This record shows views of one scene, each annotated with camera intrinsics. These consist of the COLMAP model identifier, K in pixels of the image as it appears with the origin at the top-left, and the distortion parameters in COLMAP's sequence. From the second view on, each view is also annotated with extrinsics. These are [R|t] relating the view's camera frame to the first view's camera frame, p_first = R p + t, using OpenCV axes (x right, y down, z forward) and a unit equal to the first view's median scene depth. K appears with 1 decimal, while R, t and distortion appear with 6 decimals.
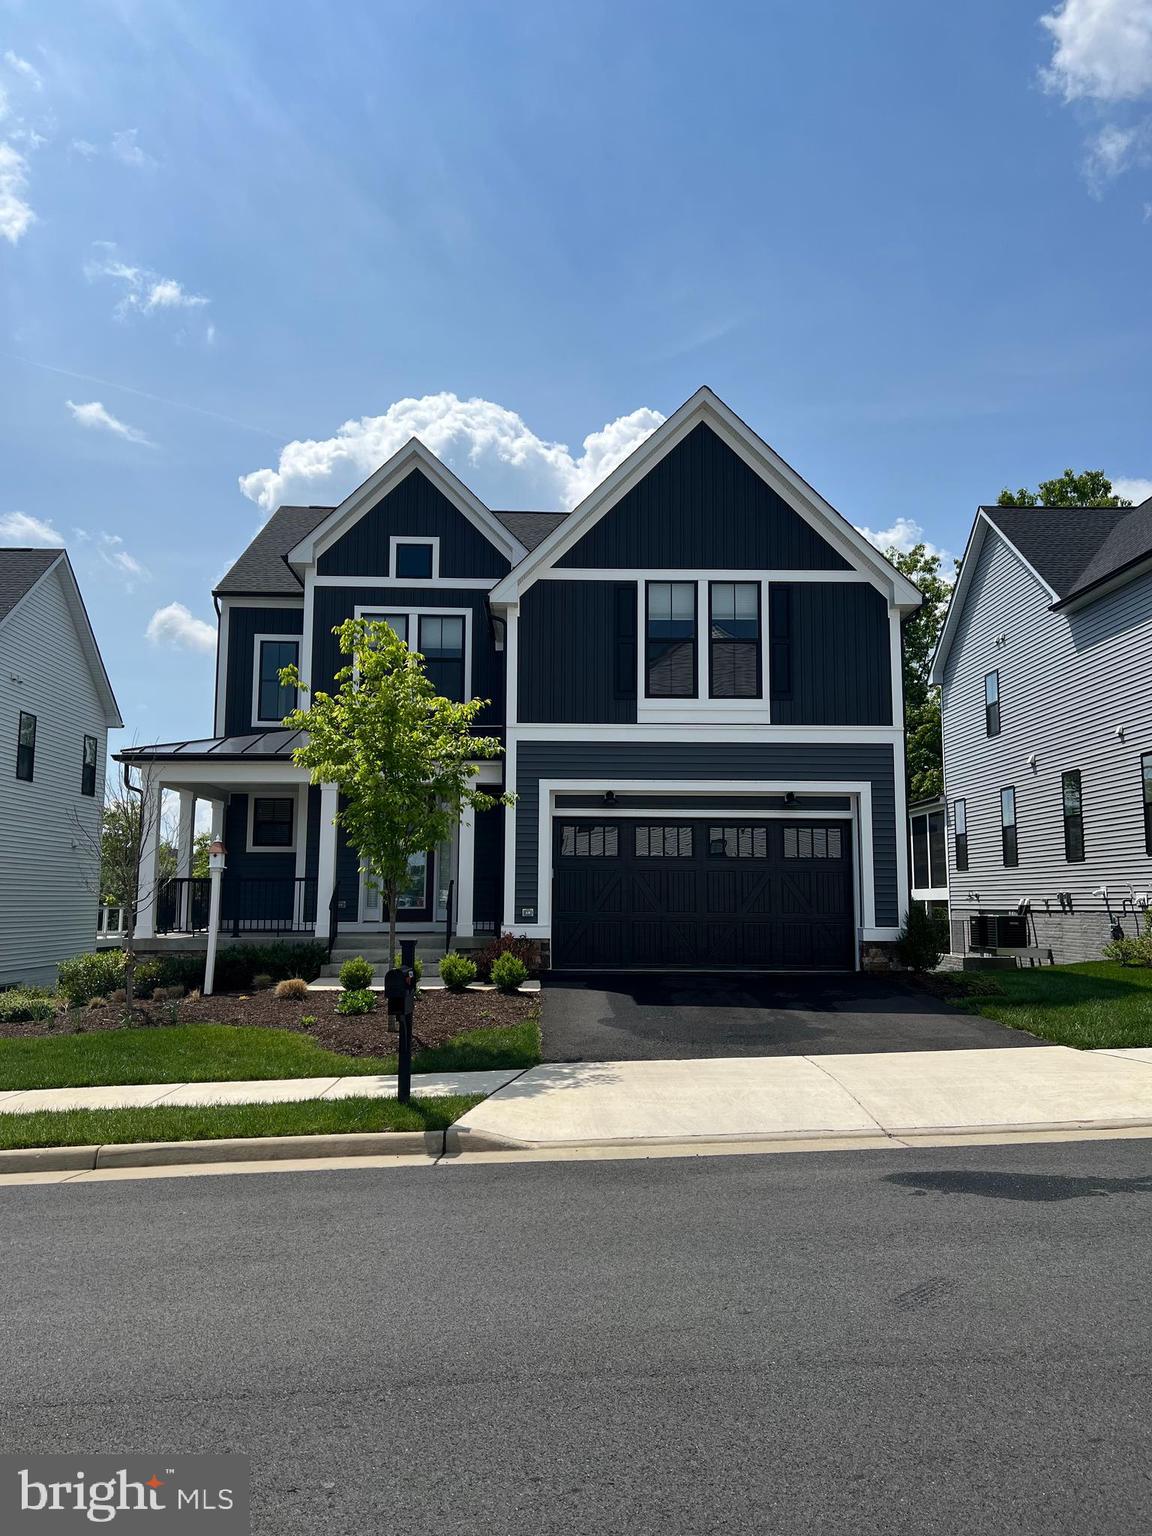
lens RADIAL K [[1142.3, 0, 573.2], [0, 1142.3, 773.2], [0, 0, 1]] dist [0.044516, -0.015669]
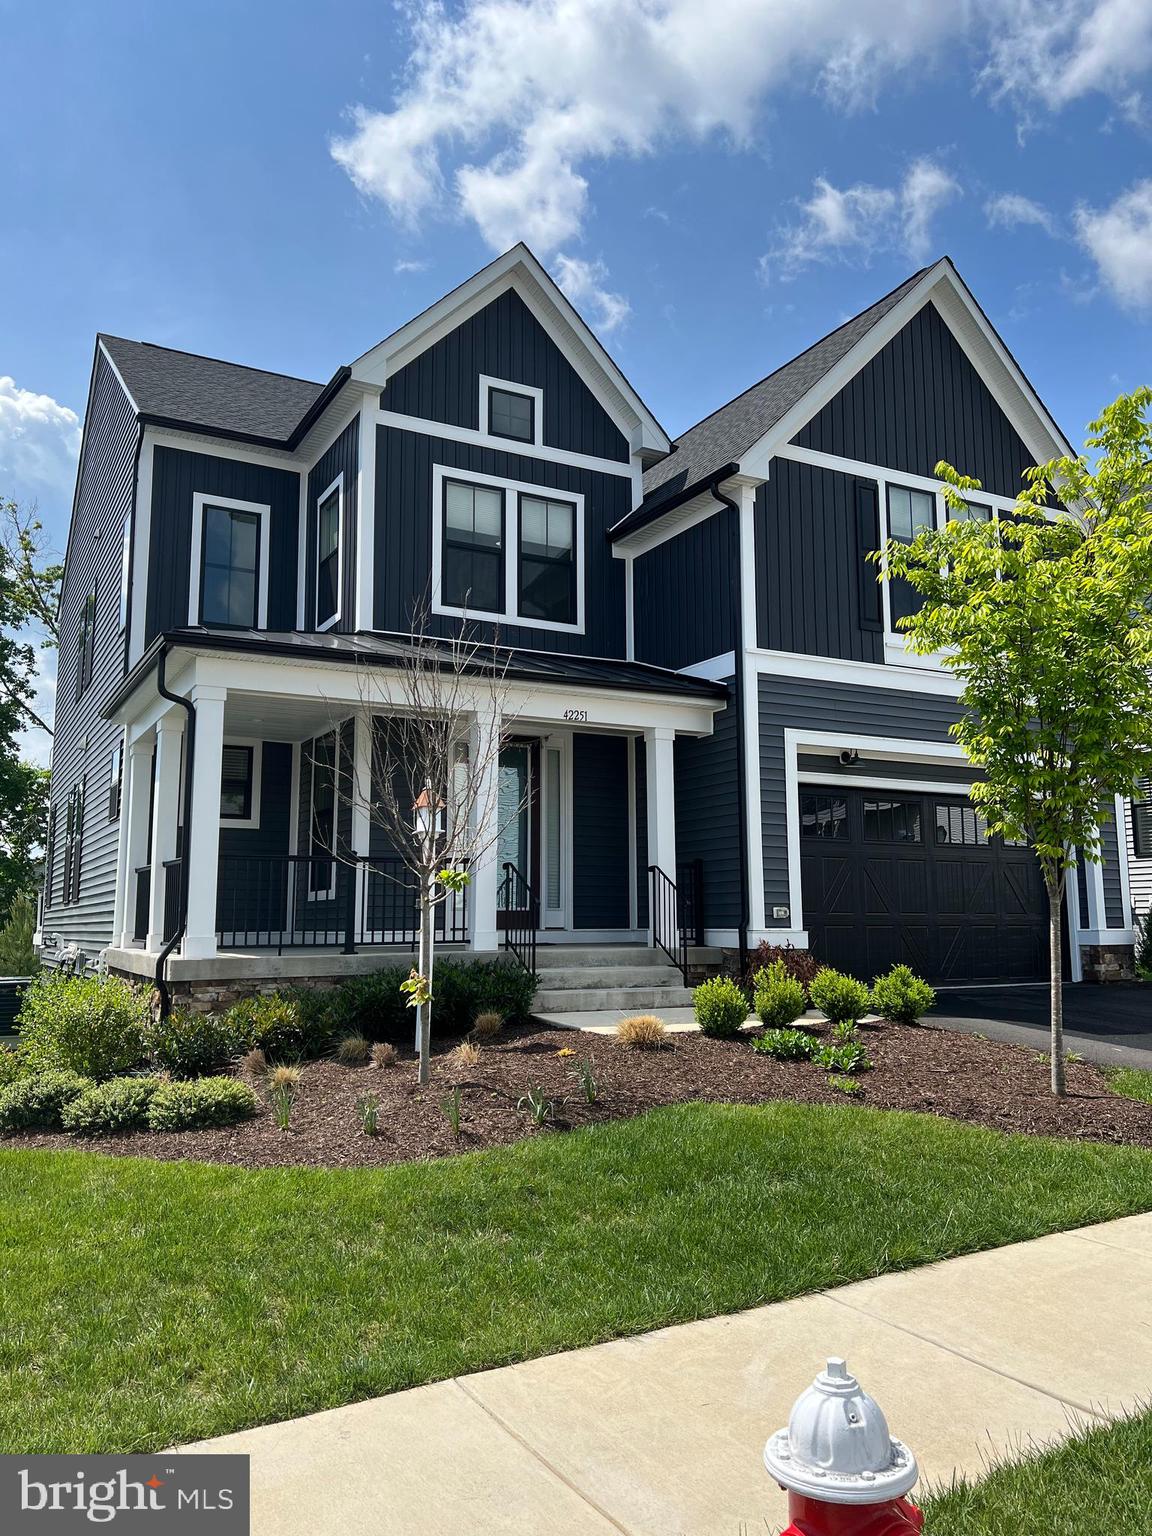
lens RADIAL K [[1142.3, 0, 570.1], [0, 1142.3, 772.9], [0, 0, 1]] dist [0.044516, -0.015669]
pose [[0.892321, 0.052735, 0.448310, -0.466827], [-0.042178, 0.998548, -0.033510, 0.062876], [-0.449426, 0.010993, 0.893250, 0.408651]]
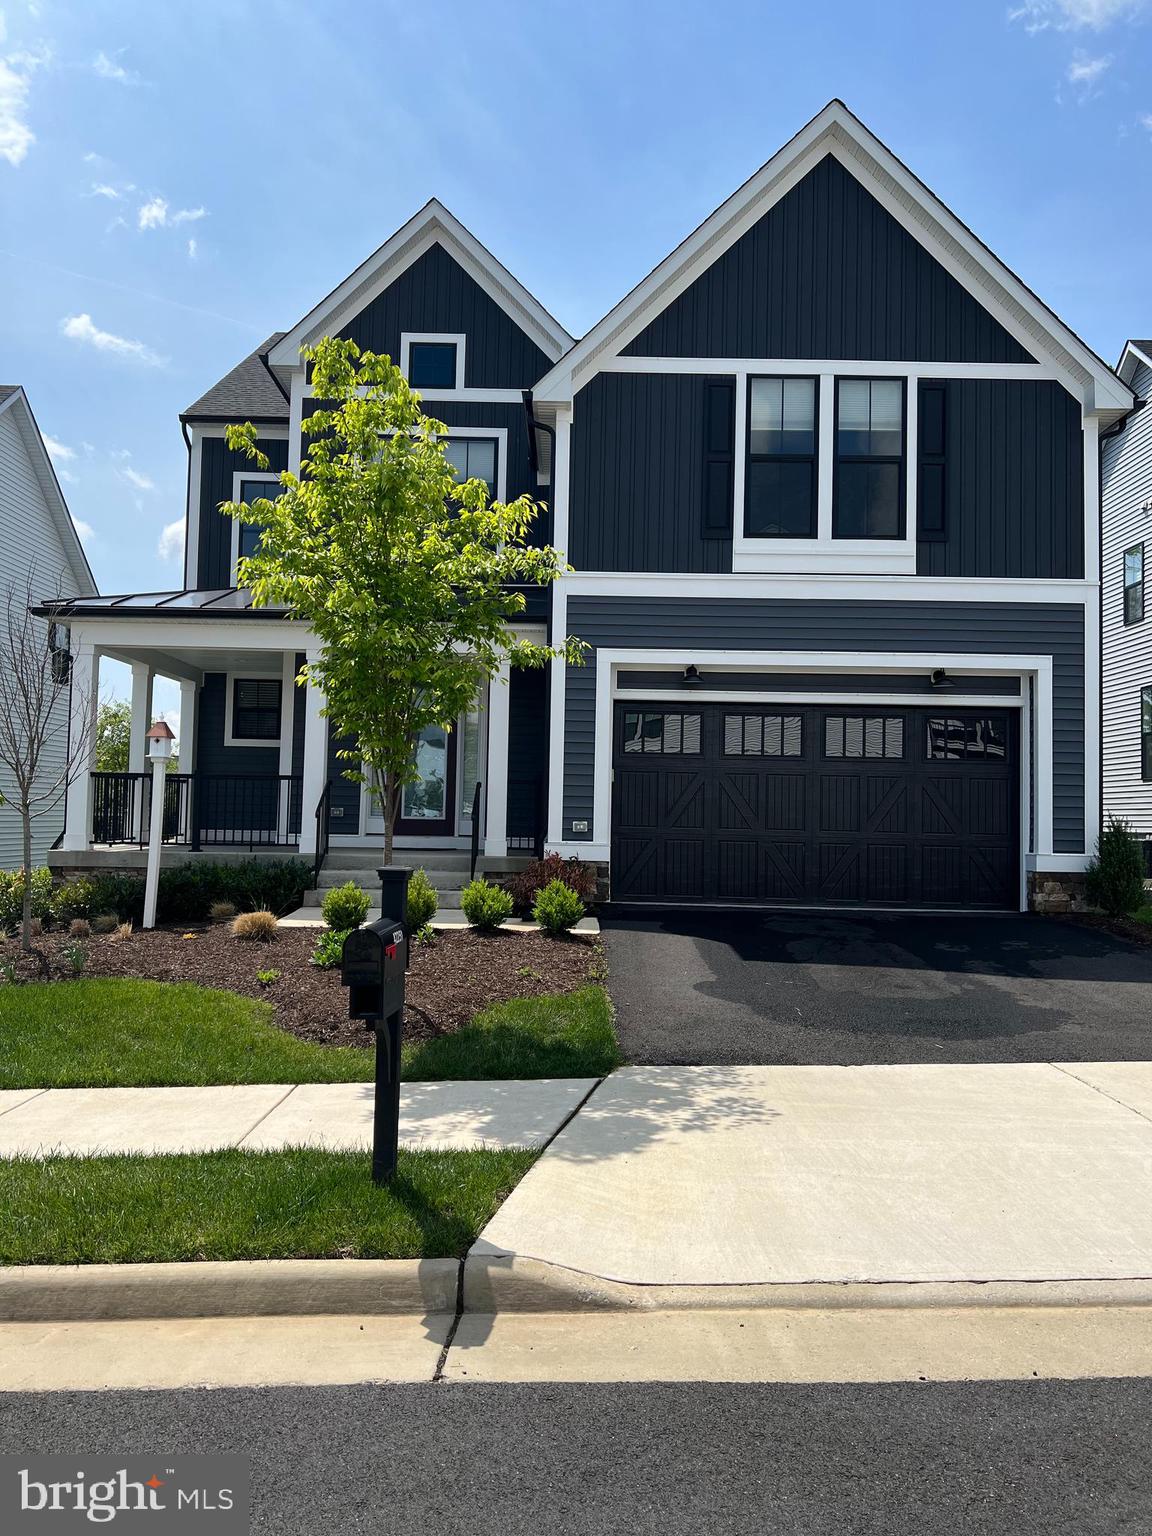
lens RADIAL K [[1142.3, 0, 562.1], [0, 1142.3, 771.8], [0, 0, 1]] dist [0.044516, -0.015669]
pose [[0.999356, 0.015204, -0.032496, -0.027004], [-0.012864, 0.997389, 0.071059, 0.032986], [0.033491, -0.070595, 0.996943, 0.252448]]
